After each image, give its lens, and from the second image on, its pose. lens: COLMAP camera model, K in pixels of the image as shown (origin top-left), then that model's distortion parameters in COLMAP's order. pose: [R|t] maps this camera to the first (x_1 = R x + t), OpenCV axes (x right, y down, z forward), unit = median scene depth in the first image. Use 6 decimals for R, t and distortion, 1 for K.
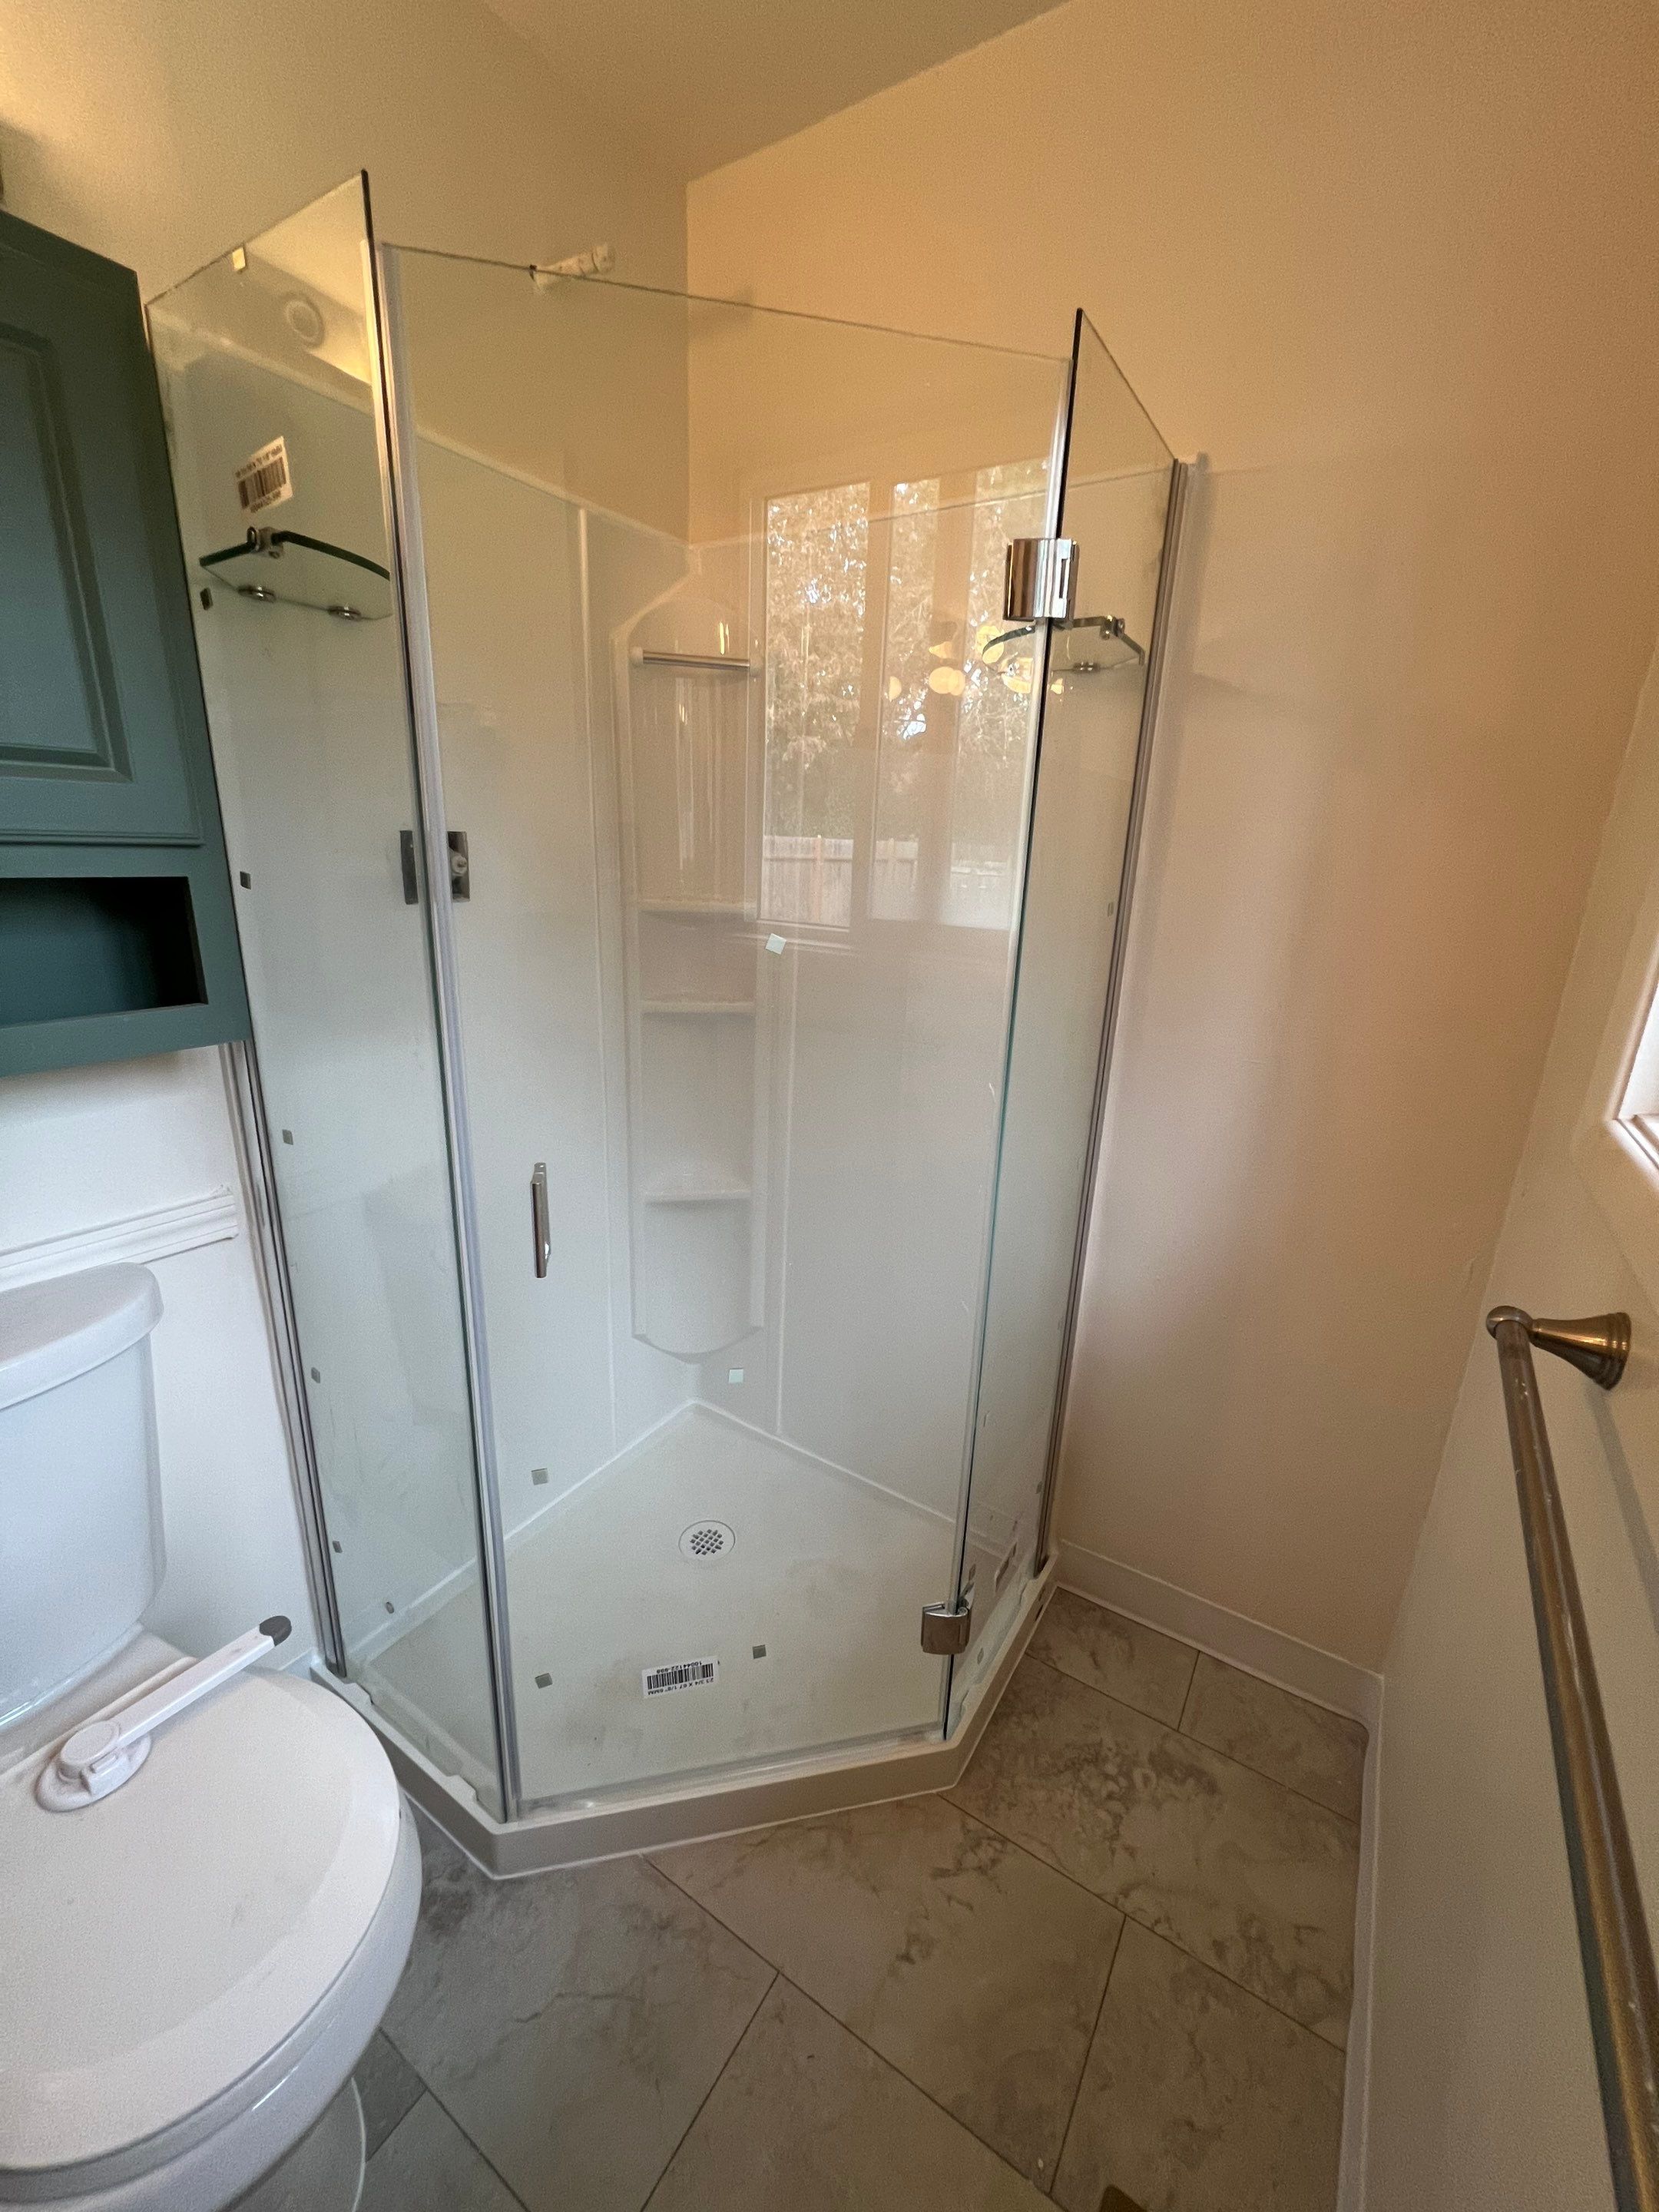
lens RADIAL K [[879.9, 0, 828.3], [0, 879.9, 1098.3], [0, 0, 1]] dist [-0.000265, 0.000126]
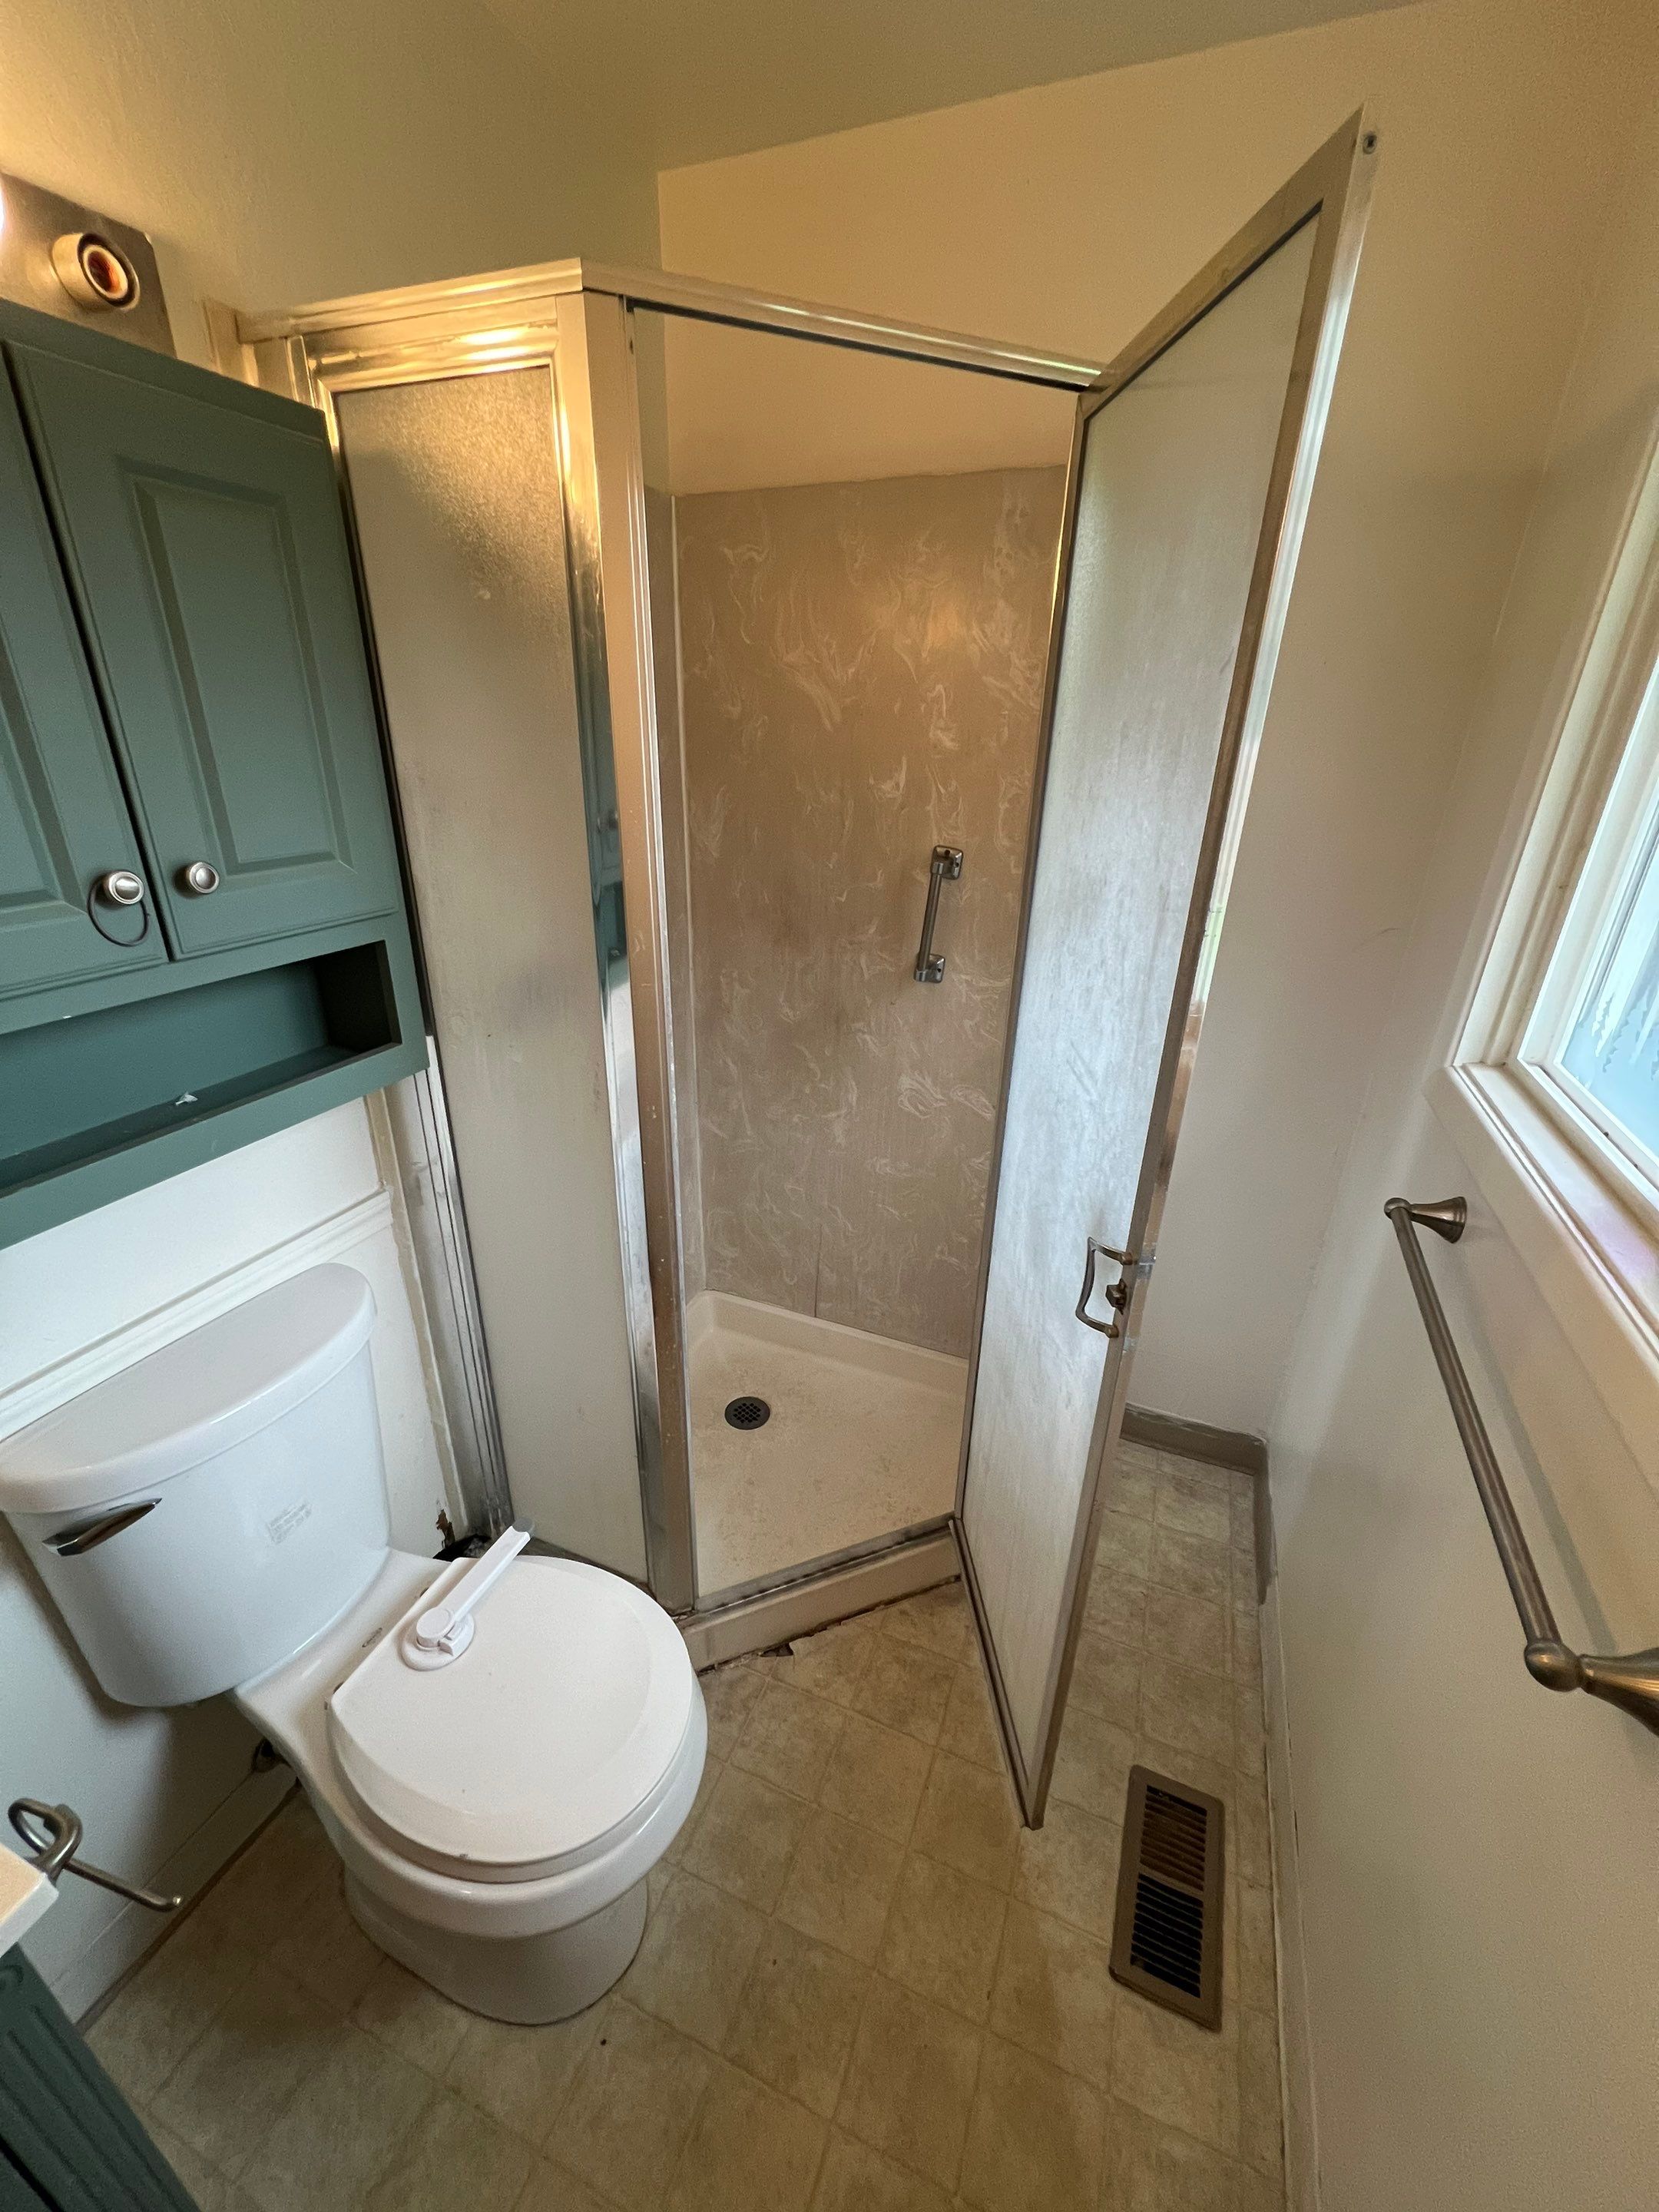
lens RADIAL K [[861.9, 0, 829.5], [0, 861.9, 1097.1], [0, 0, 1]] dist [0.000864, -0.000086]
pose [[0.982050, -0.085731, 0.168010, -0.346193], [0.062128, 0.988054, 0.141028, -0.163664], [-0.178094, -0.128058, 0.975645, -0.227820]]
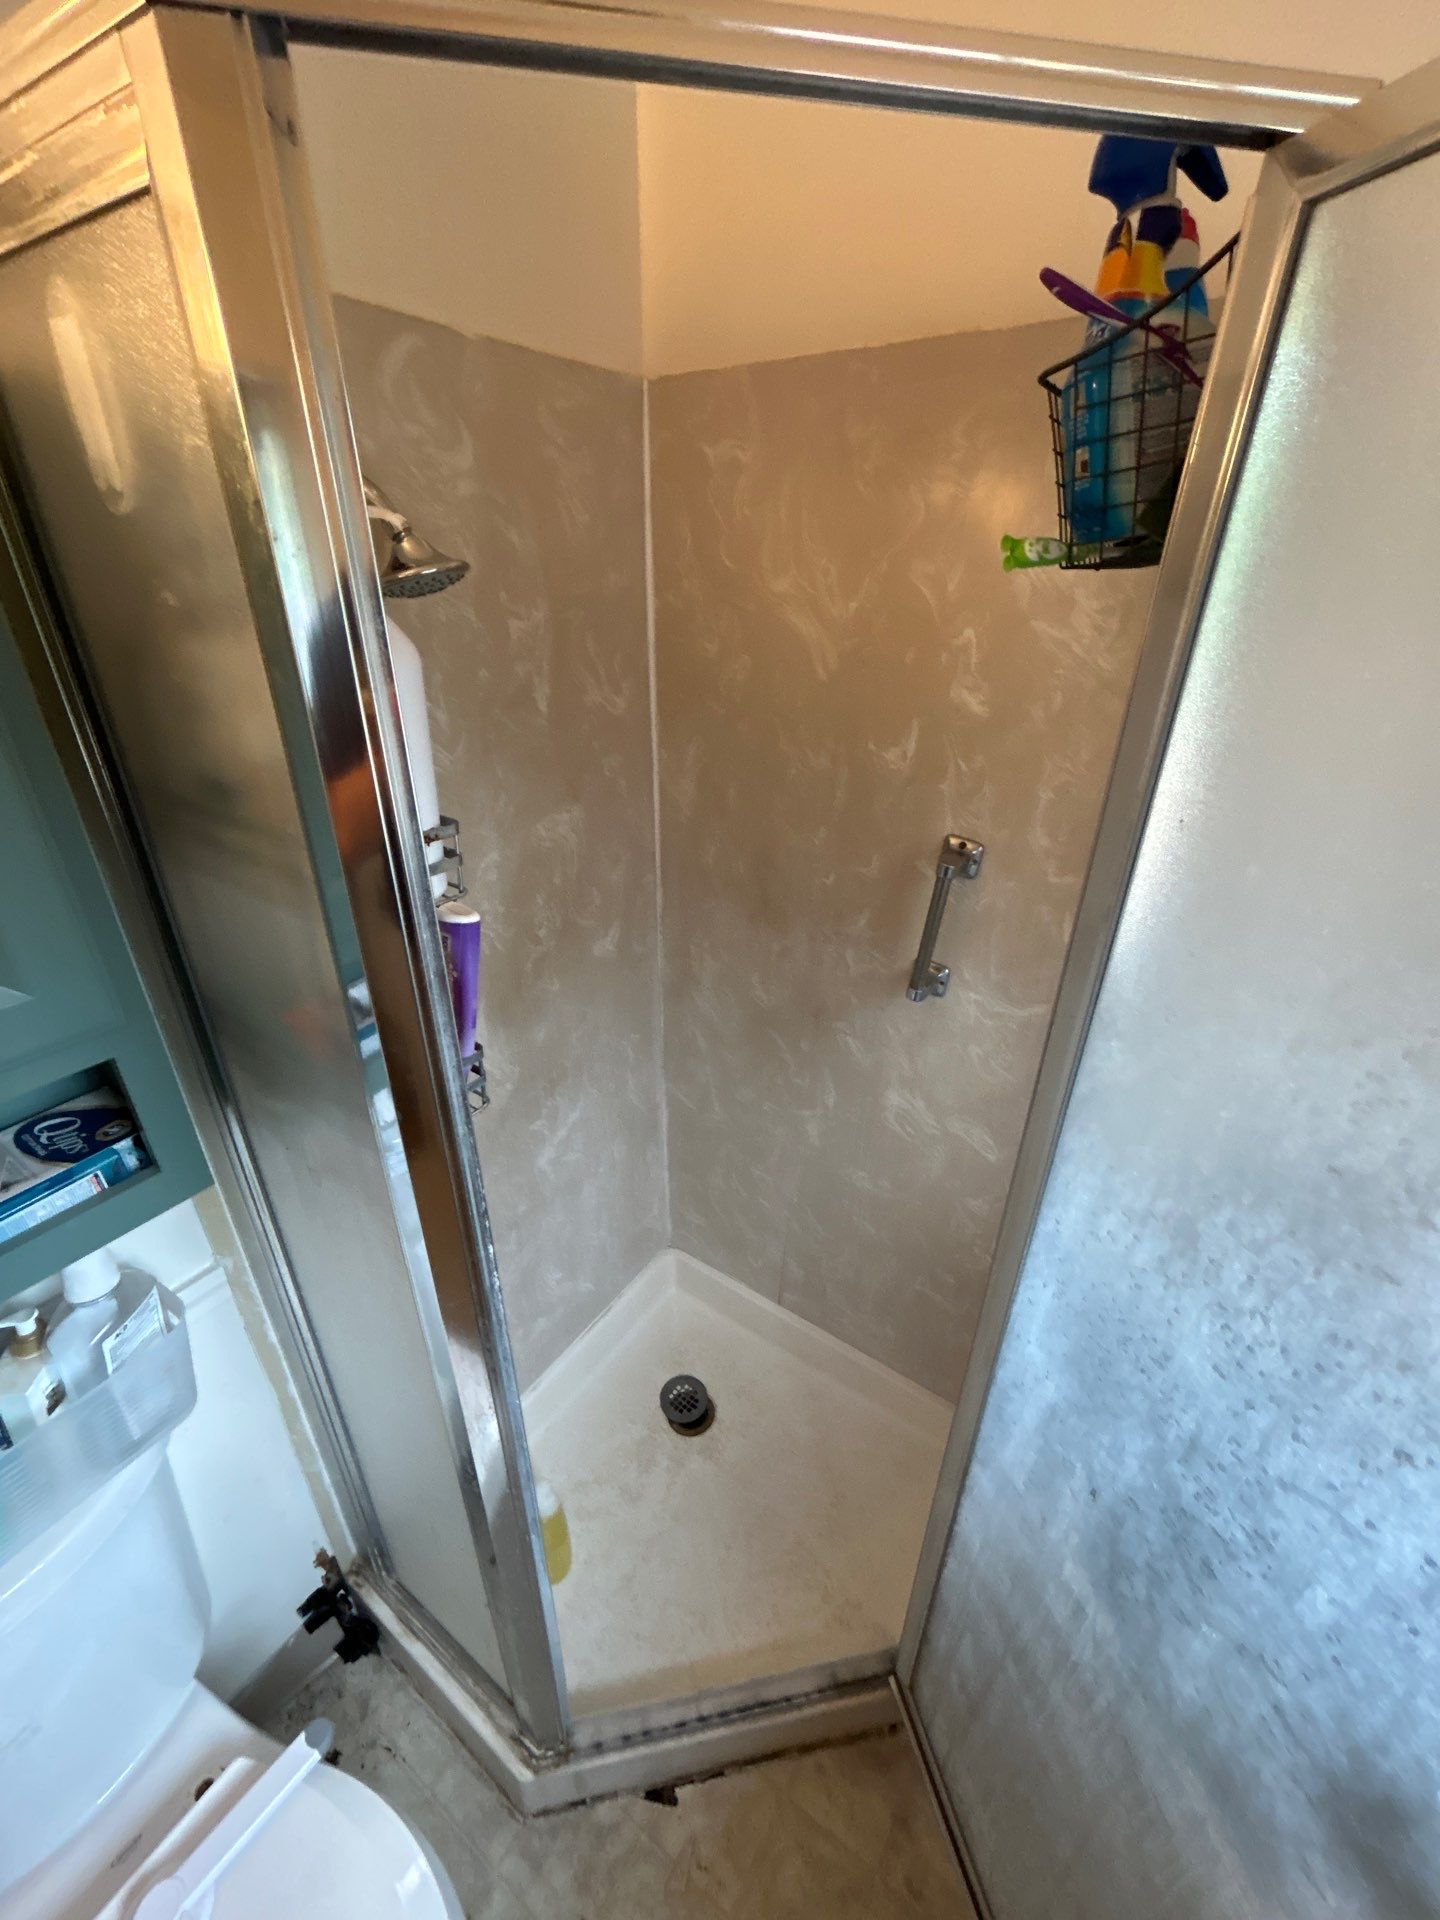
lens RADIAL K [[773.9, 0, 722.2], [0, 773.9, 962.4], [0, 0, 1]] dist [0.001800, -0.000073]
pose [[0.999533, -0.010117, -0.028829, -0.109240], [0.015561, 0.980599, 0.195404, -0.464396], [0.026293, -0.195761, 0.980299, 0.293129]]
